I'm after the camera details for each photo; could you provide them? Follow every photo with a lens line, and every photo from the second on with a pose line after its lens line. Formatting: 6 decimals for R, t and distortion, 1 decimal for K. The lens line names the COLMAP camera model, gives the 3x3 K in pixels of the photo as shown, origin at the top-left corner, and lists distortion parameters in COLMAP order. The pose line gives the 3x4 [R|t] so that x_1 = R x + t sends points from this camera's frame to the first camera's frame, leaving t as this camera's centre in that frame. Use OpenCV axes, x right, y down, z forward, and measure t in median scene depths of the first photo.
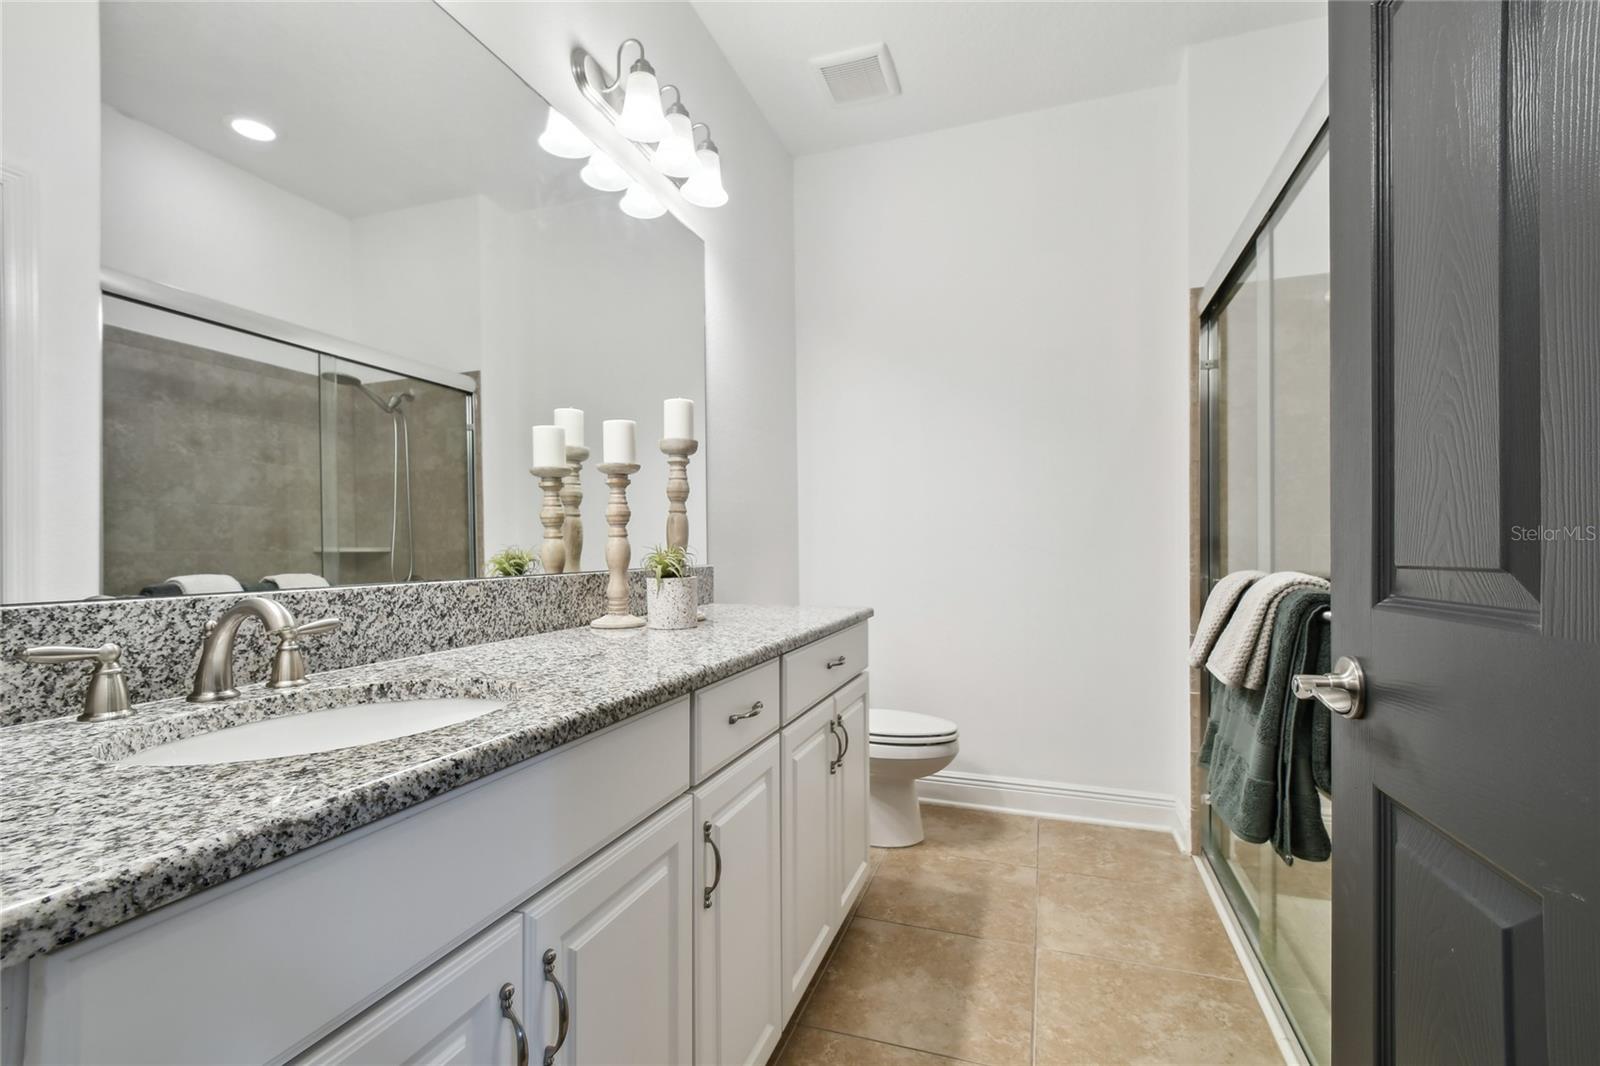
lens RADIAL K [[723.1, 0, 800.0], [0, 723.1, 533.0], [0, 0, 1]] dist [0.001265, -0.000093]
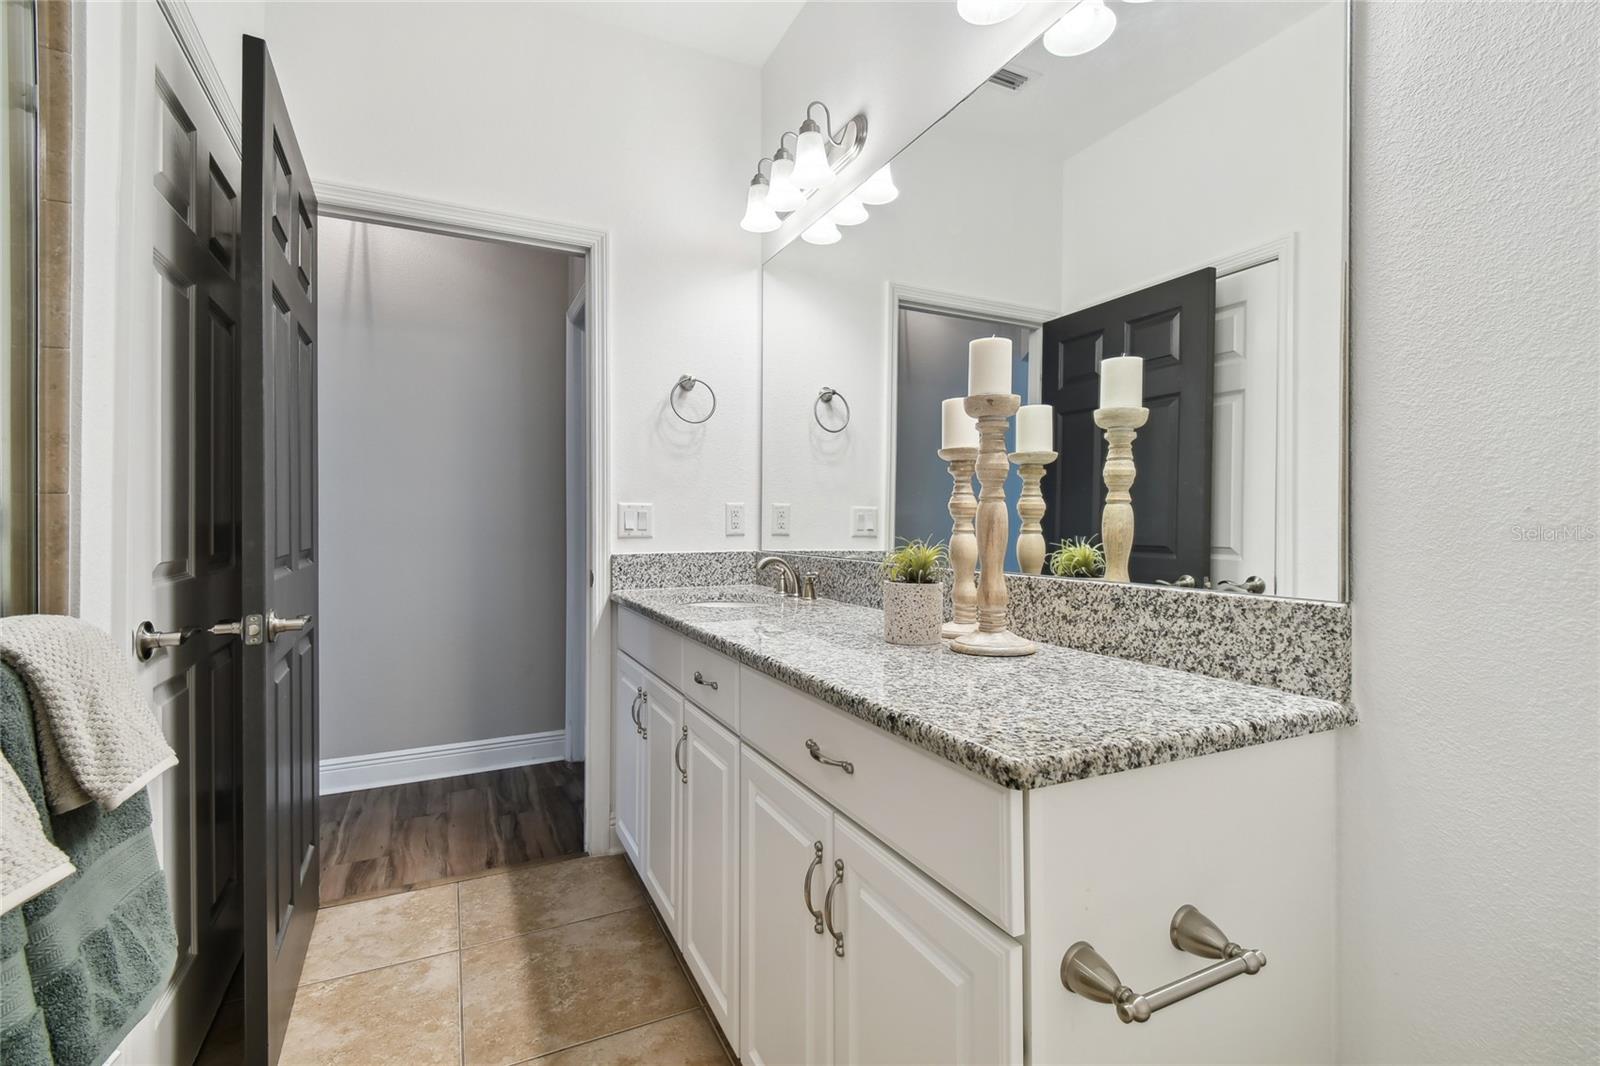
lens RADIAL K [[723.1, 0, 800.0], [0, 723.1, 533.0], [0, 0, 1]] dist [0.001265, -0.000093]
pose [[-0.708137, 0.006498, -0.706045, 1.051967], [0.008059, 0.999967, 0.001119, 0.008350], [0.706029, -0.004897, -0.708166, 3.104066]]
